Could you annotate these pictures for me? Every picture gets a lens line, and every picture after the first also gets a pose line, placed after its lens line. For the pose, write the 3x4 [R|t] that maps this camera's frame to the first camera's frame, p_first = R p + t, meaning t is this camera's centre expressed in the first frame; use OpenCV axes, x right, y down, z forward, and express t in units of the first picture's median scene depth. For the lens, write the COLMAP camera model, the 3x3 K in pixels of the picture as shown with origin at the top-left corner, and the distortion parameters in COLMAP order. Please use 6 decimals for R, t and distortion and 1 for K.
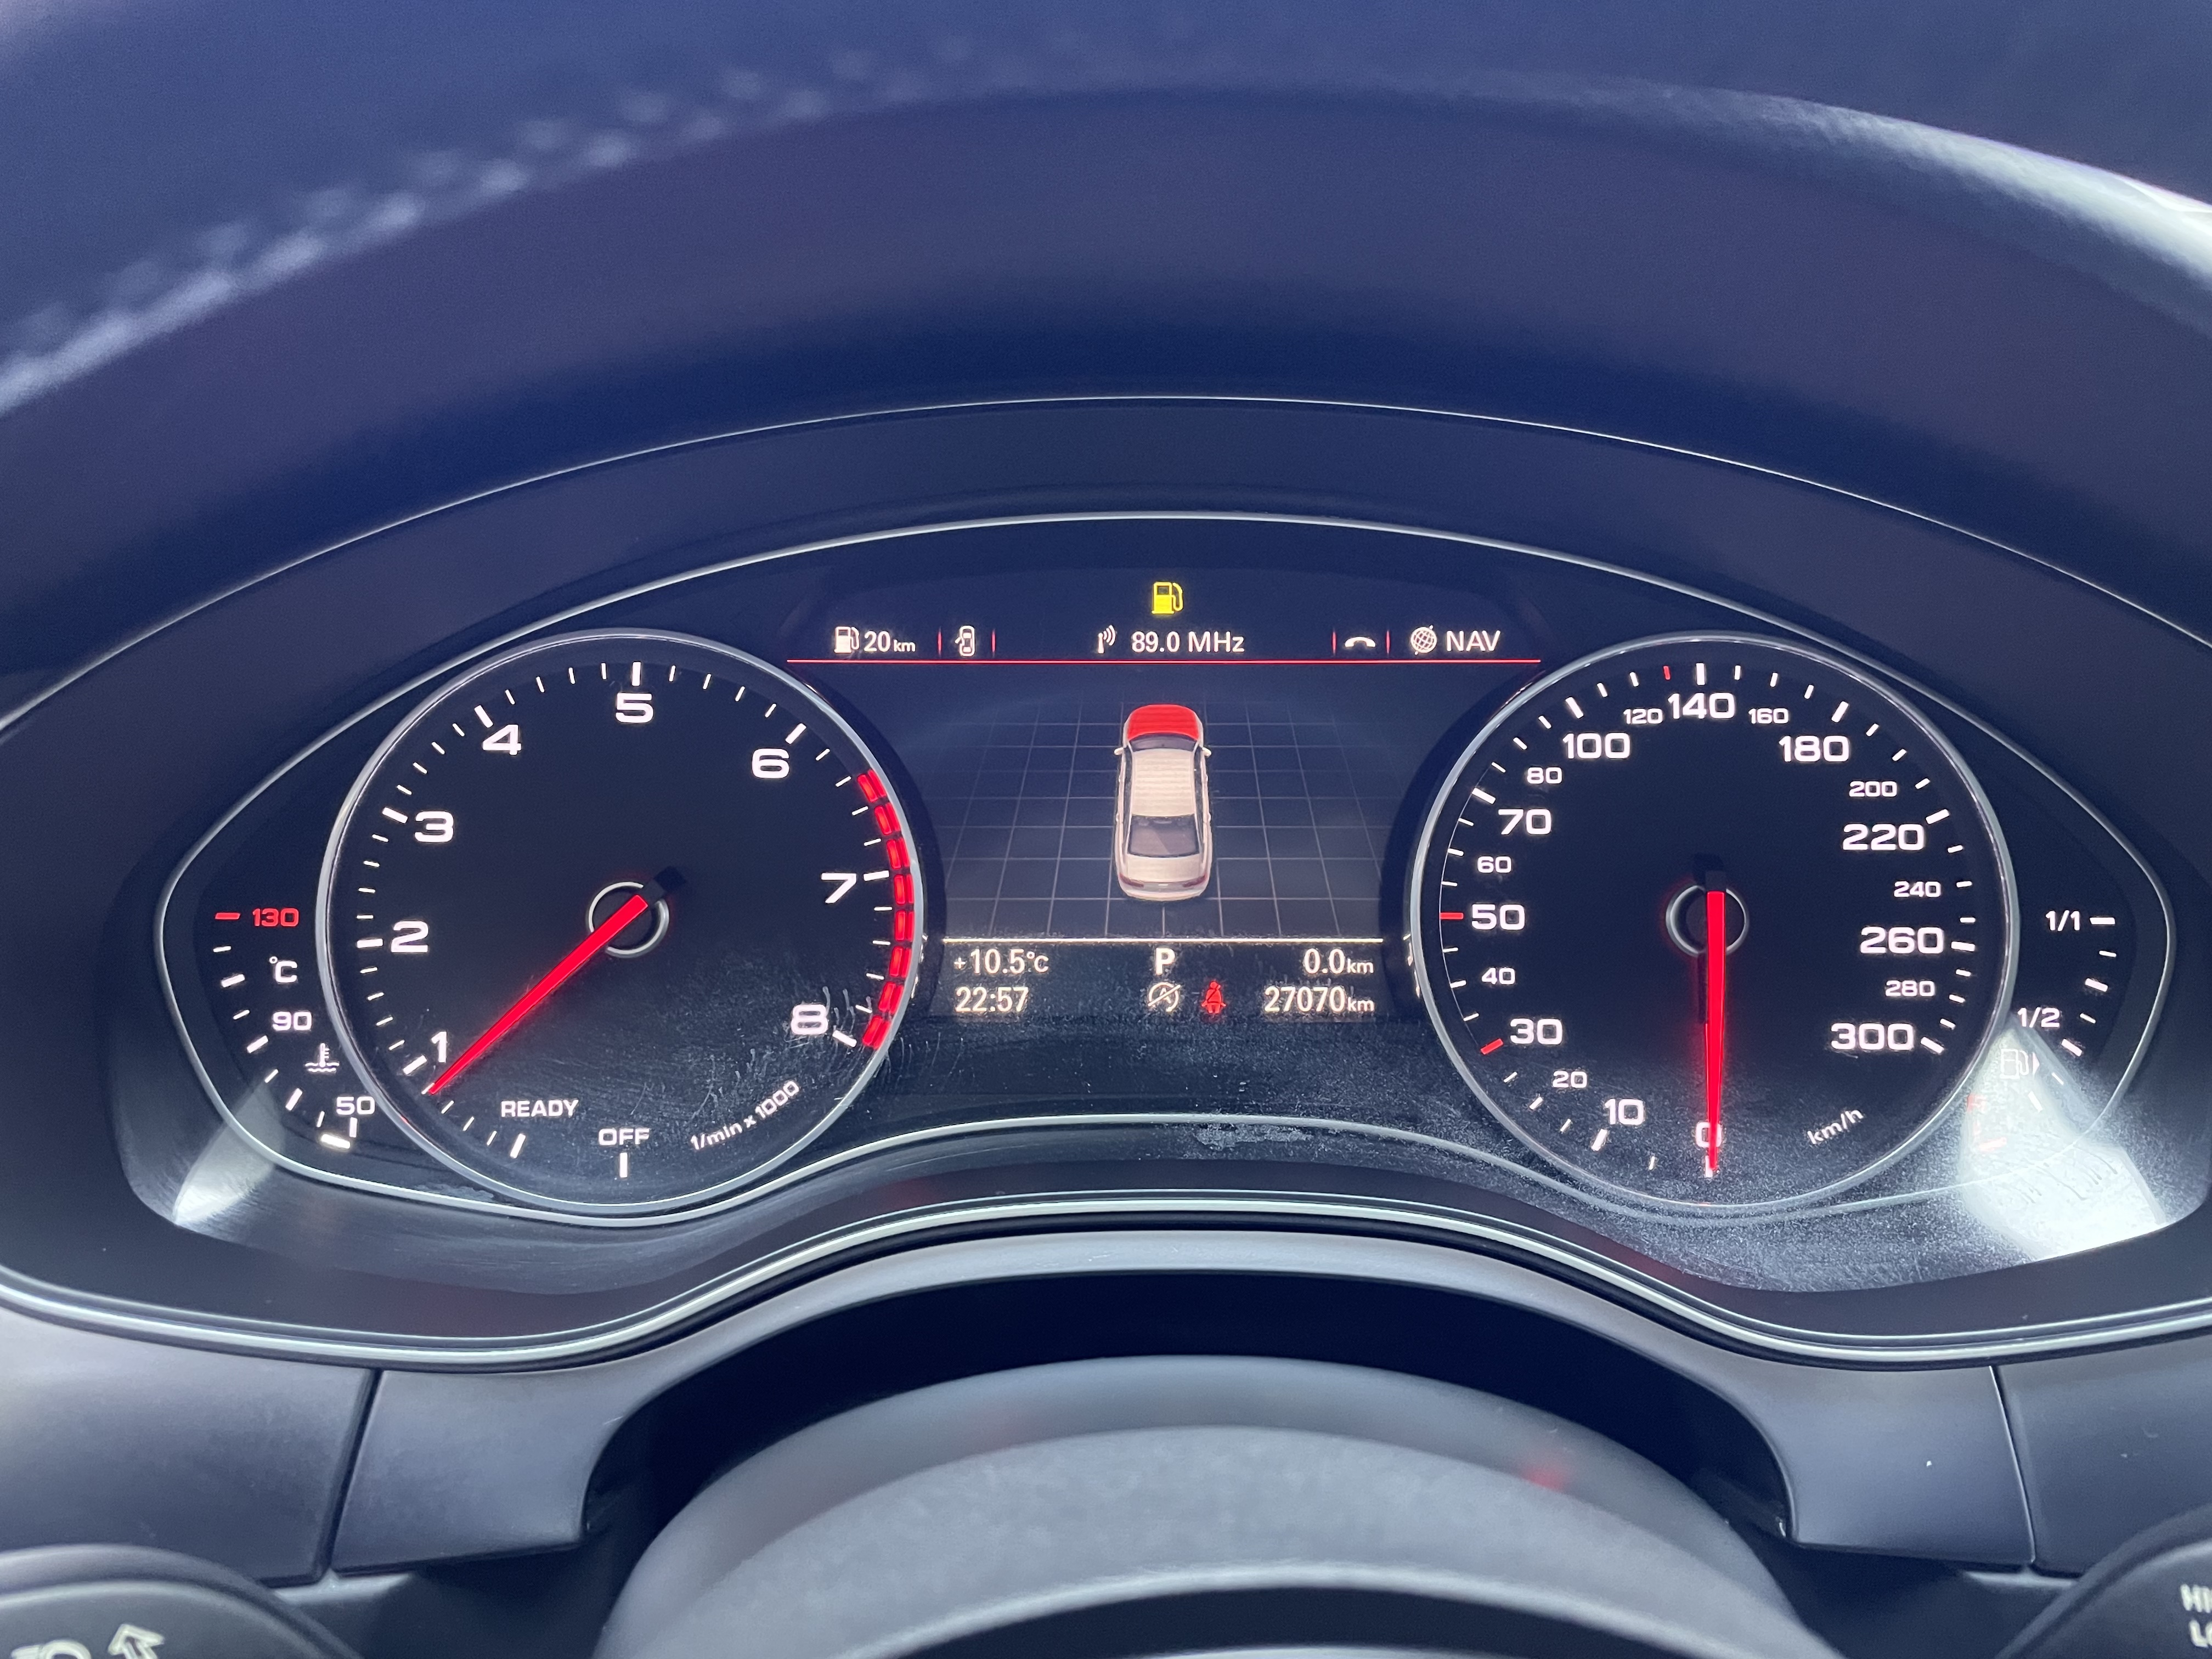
lens RADIAL K [[1672.1, 0, 1105.5], [0, 1672.1, 795.7], [0, 0, 1]] dist [0.084660, -0.121742]
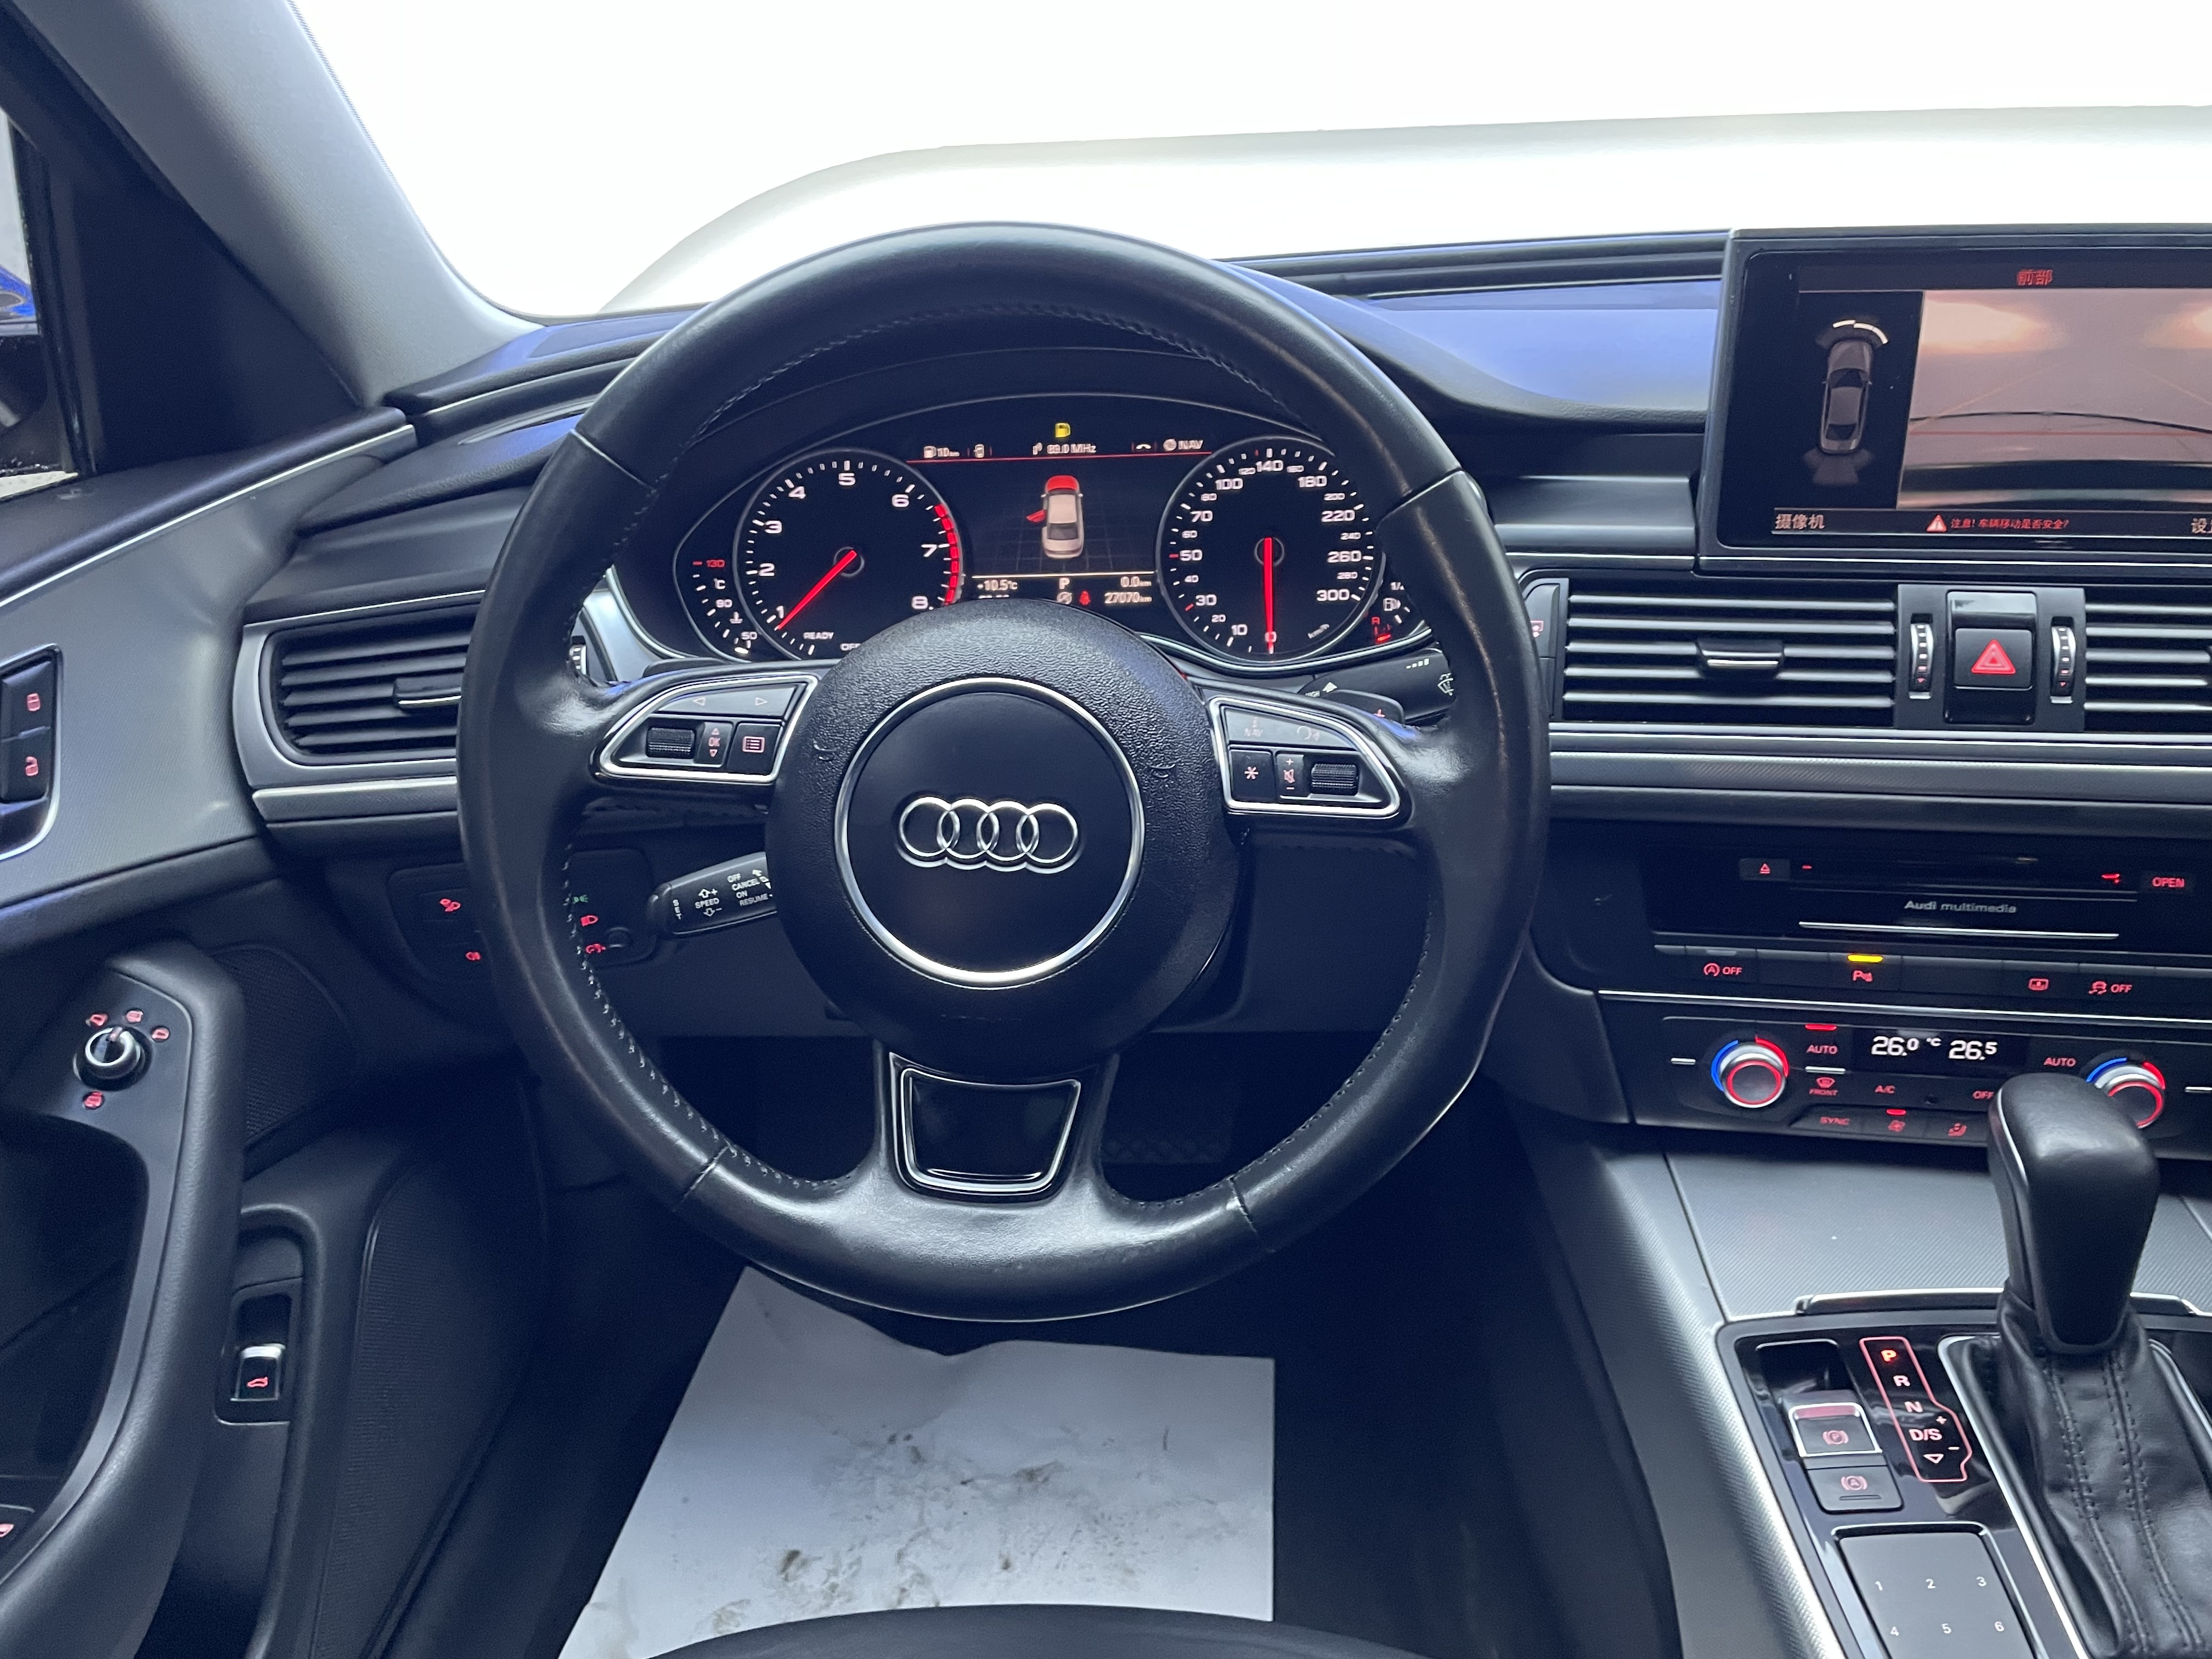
lens RADIAL K [[1672.1, 0, 1121.2], [0, 1672.1, 837.3], [0, 0, 1]] dist [0.084660, -0.121742]
pose [[0.997833, -0.016955, -0.063582, 0.282642], [0.022242, 0.996269, 0.083386, 0.281900], [0.061931, -0.084619, 0.994487, -1.531787]]
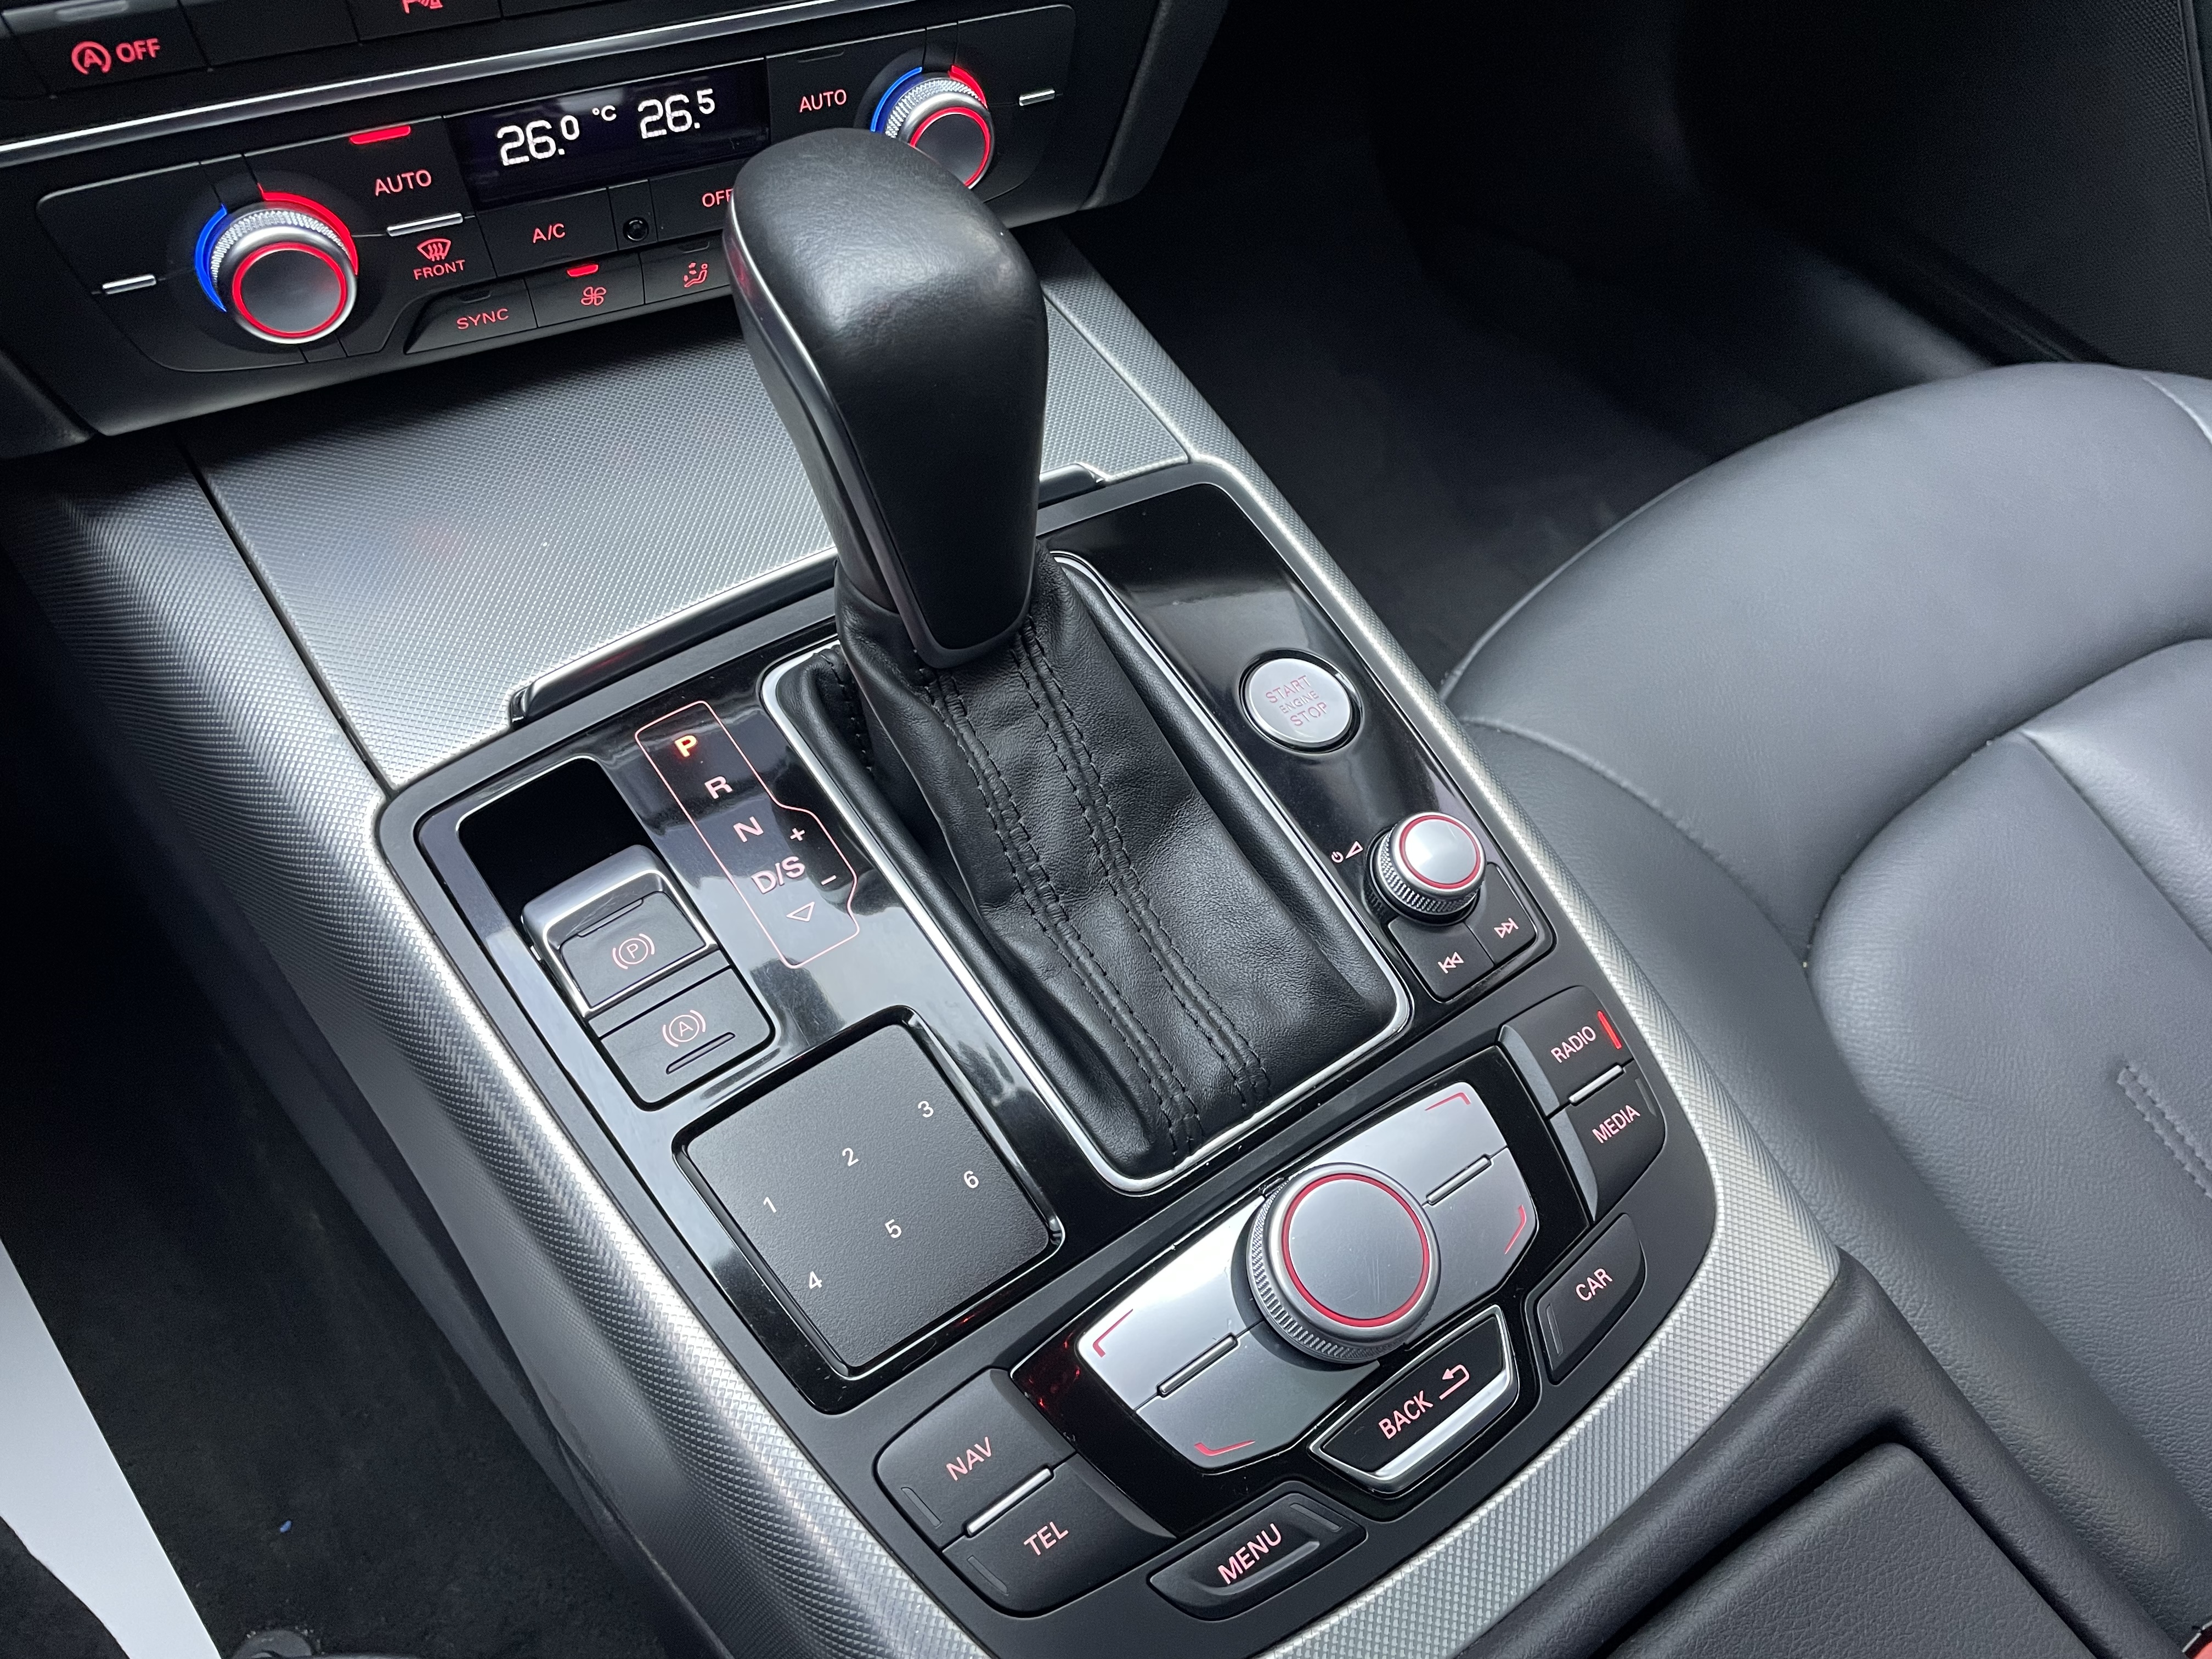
lens RADIAL K [[1672.1, 0, 1108.3], [0, 1672.1, 802.0], [0, 0, 1]] dist [0.084660, -0.121742]
pose [[0.802391, -0.418541, 0.425431, 0.811540], [0.114594, 0.807643, 0.578430, 0.520345], [-0.585693, -0.415375, 0.696008, -0.422595]]
